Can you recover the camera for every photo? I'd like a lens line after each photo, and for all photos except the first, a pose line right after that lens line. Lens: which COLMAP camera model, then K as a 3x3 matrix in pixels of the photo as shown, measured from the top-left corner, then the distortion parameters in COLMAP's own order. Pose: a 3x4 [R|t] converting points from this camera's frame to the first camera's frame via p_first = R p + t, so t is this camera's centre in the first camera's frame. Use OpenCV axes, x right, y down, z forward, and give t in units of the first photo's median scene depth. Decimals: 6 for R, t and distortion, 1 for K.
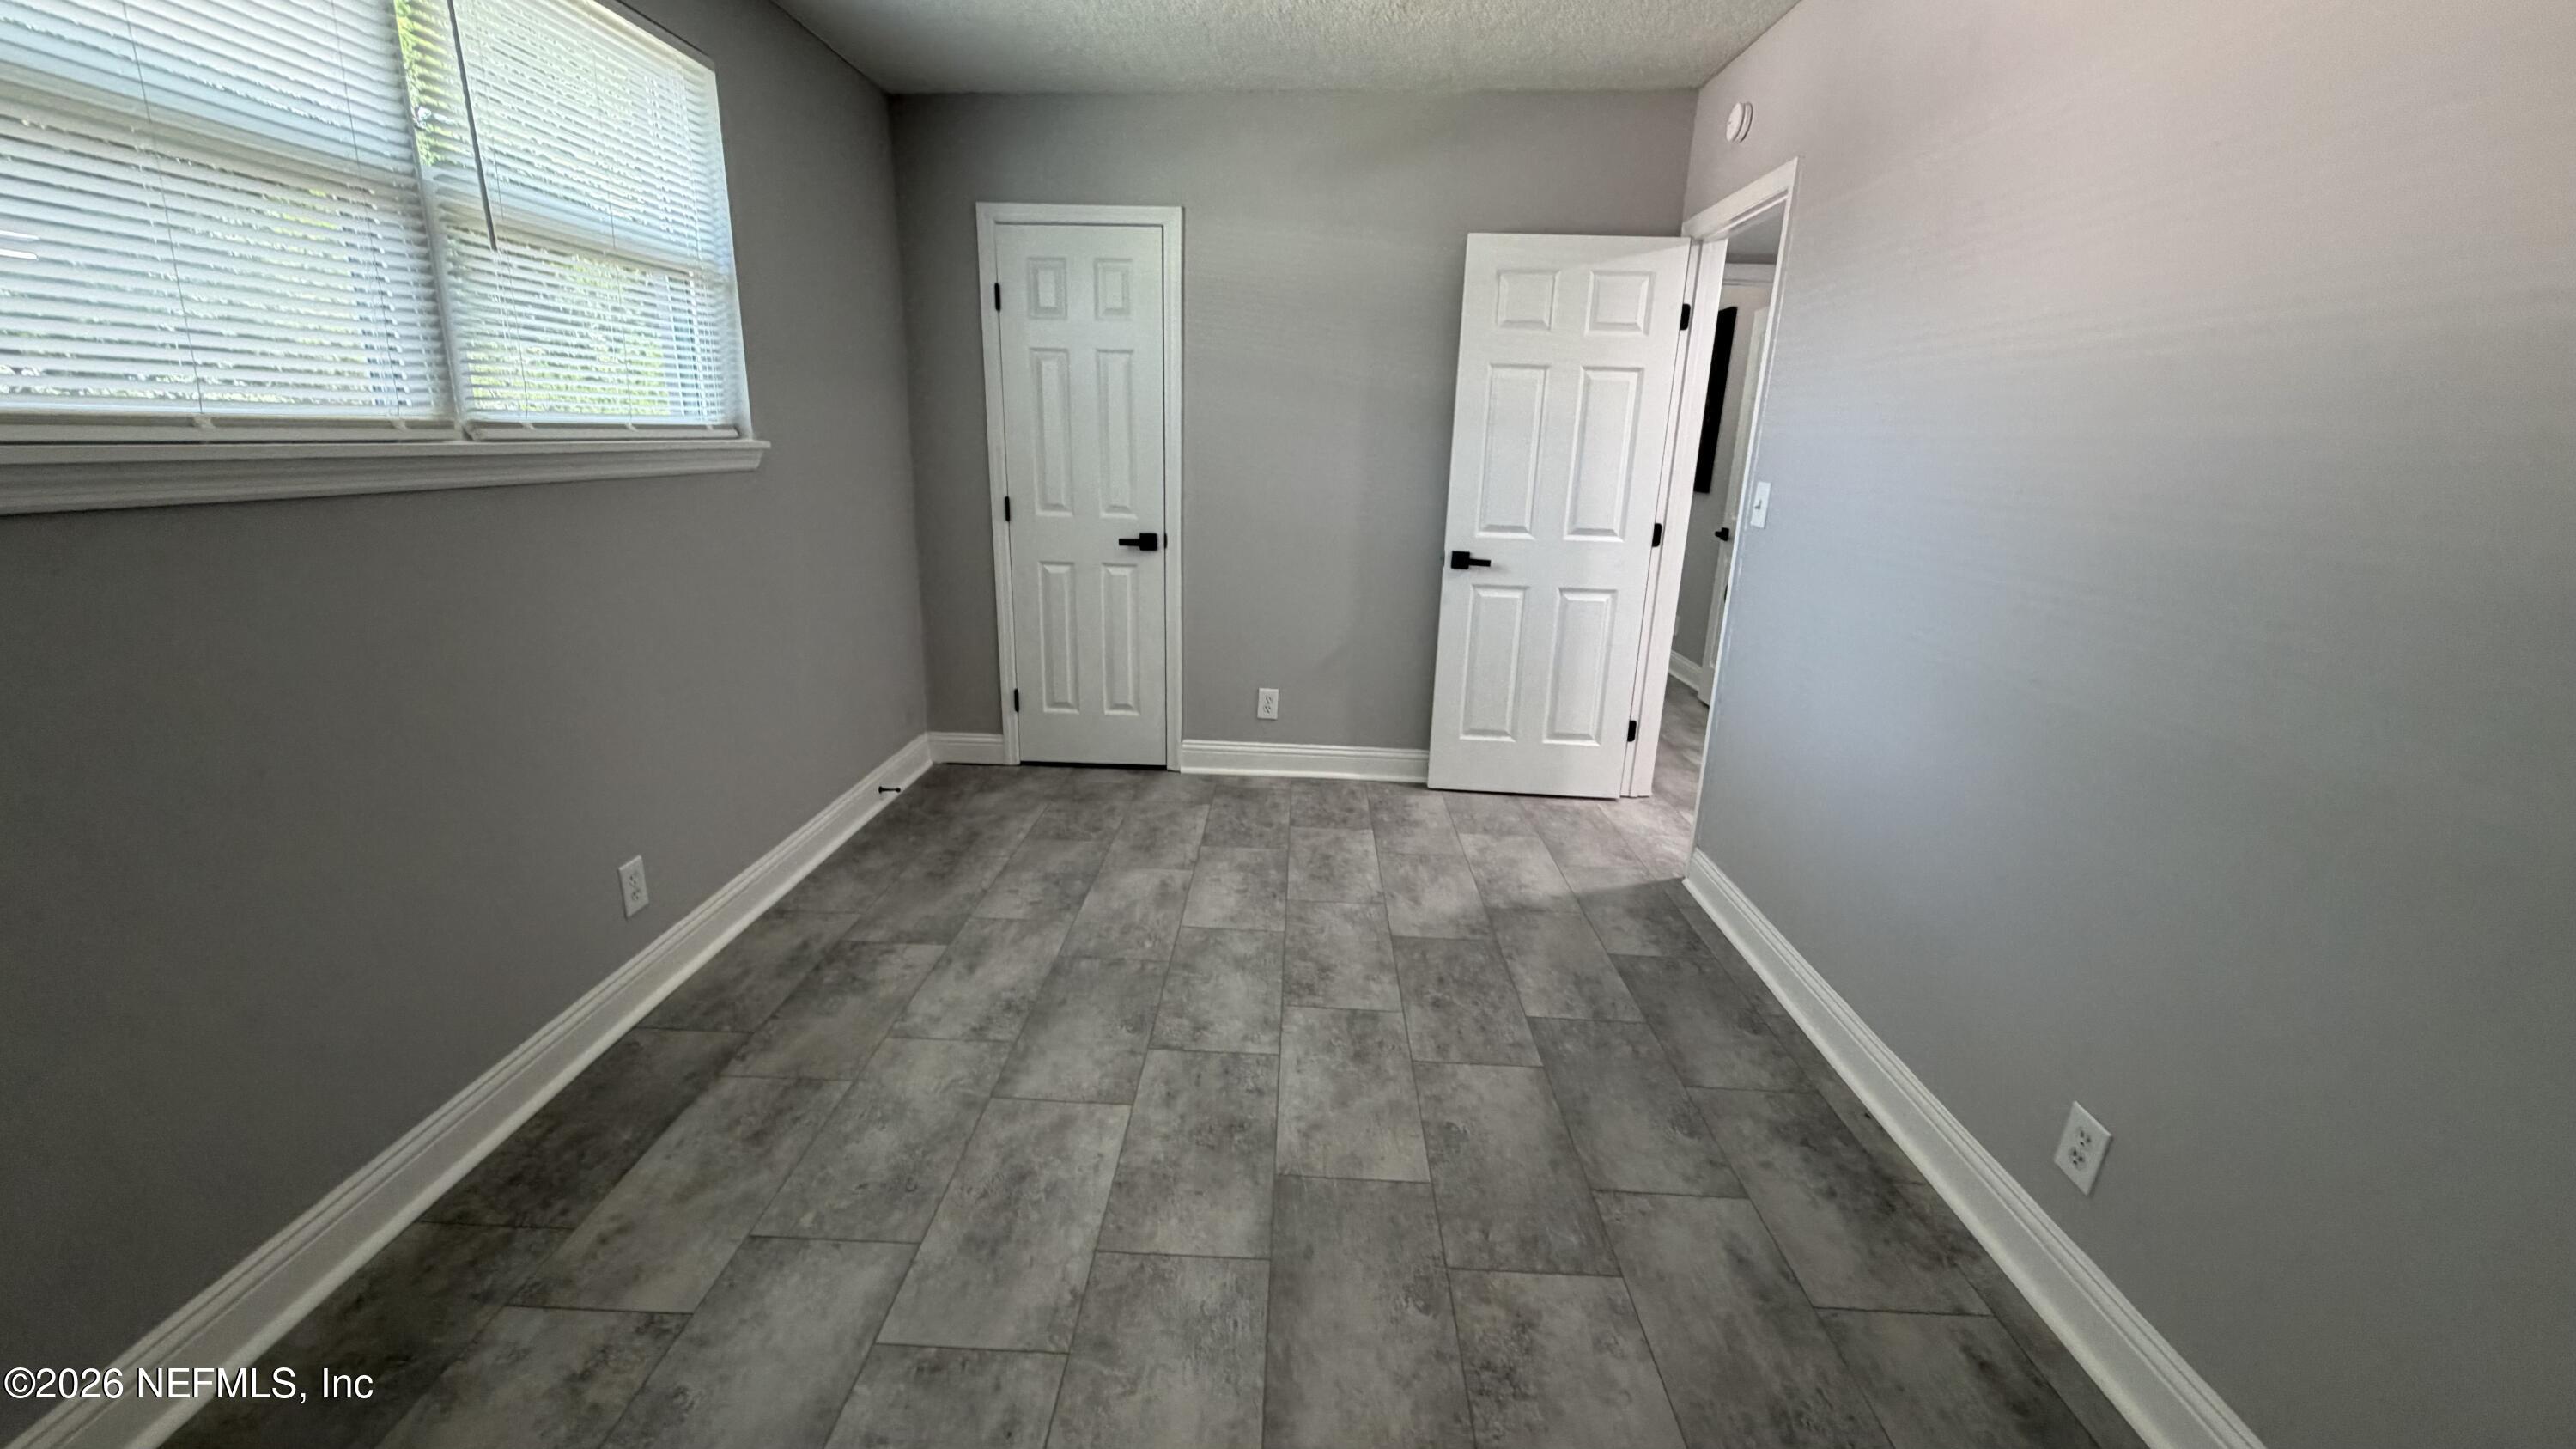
lens RADIAL K [[964.7, 0, 1288.0], [0, 964.7, 724.5], [0, 0, 1]] dist [-0.000439, -0.000098]
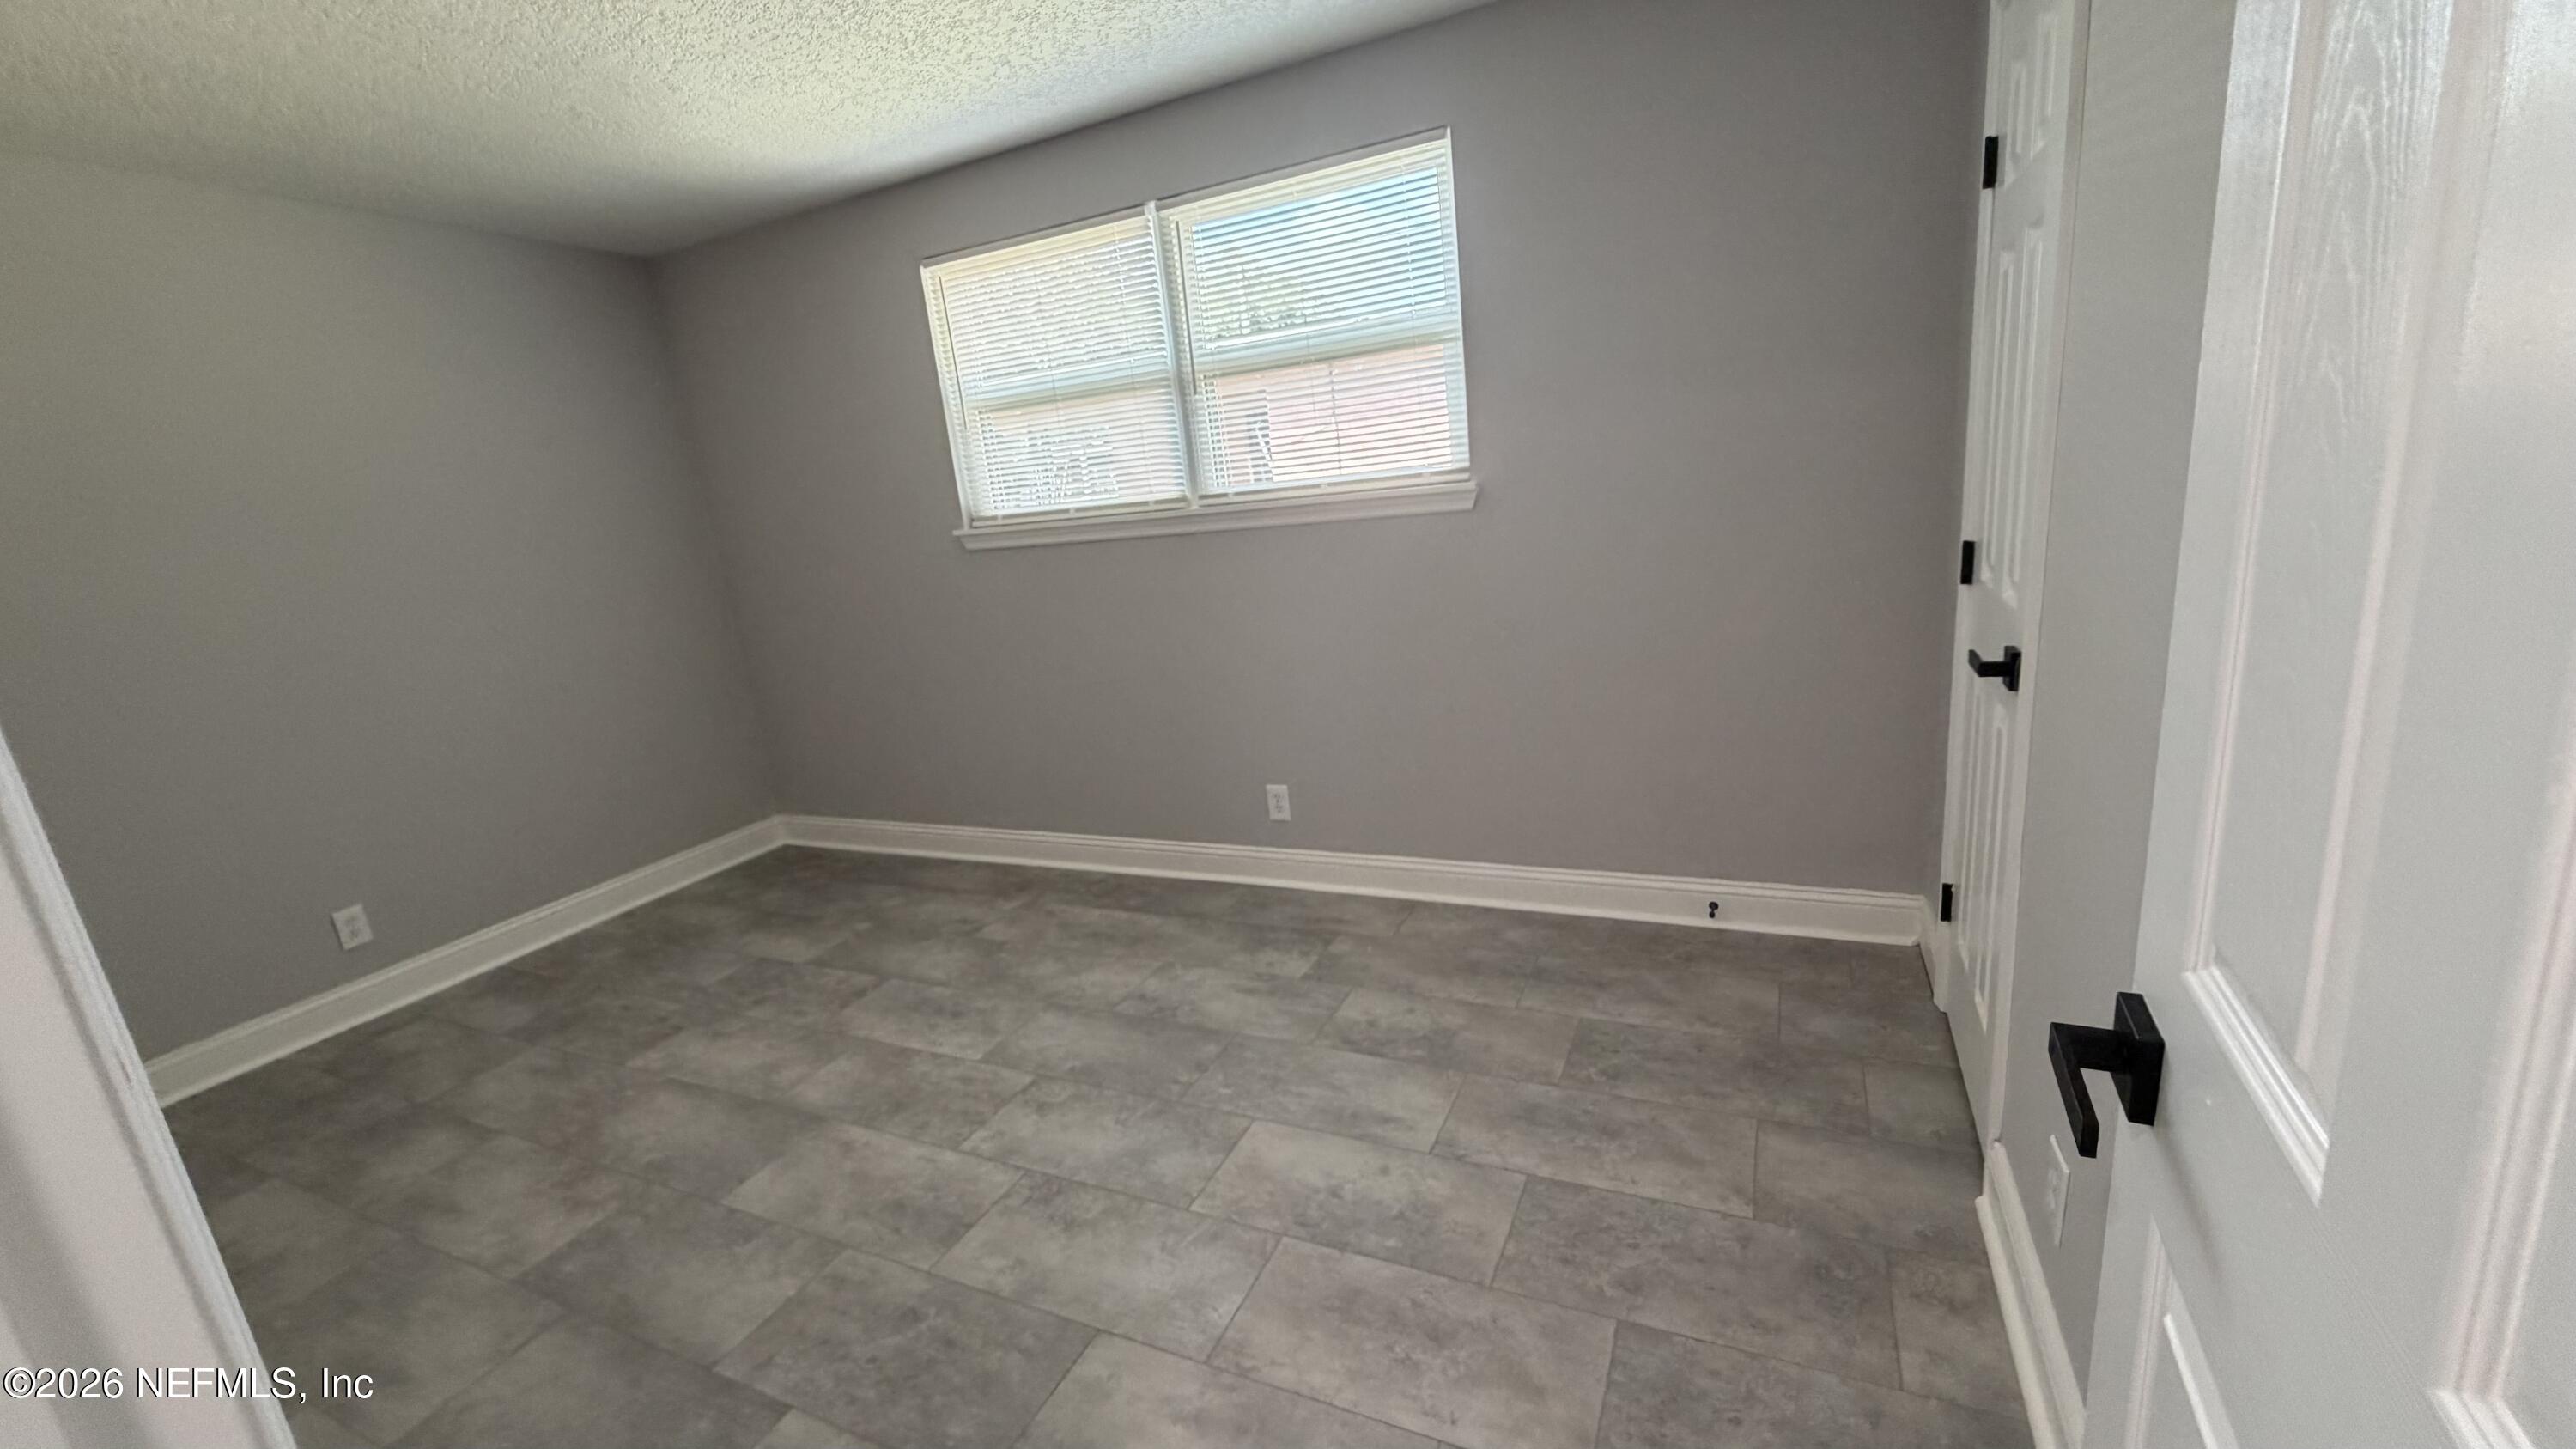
lens RADIAL K [[1021.0, 0, 1279.4], [0, 1021.0, 726.5], [0, 0, 1]] dist [0.000032, -0.000157]
pose [[-0.394568, 0.231737, -0.889165, 0.603597], [-0.174404, 0.931198, 0.320083, -0.393379], [0.902164, 0.281368, -0.327005, 1.344038]]
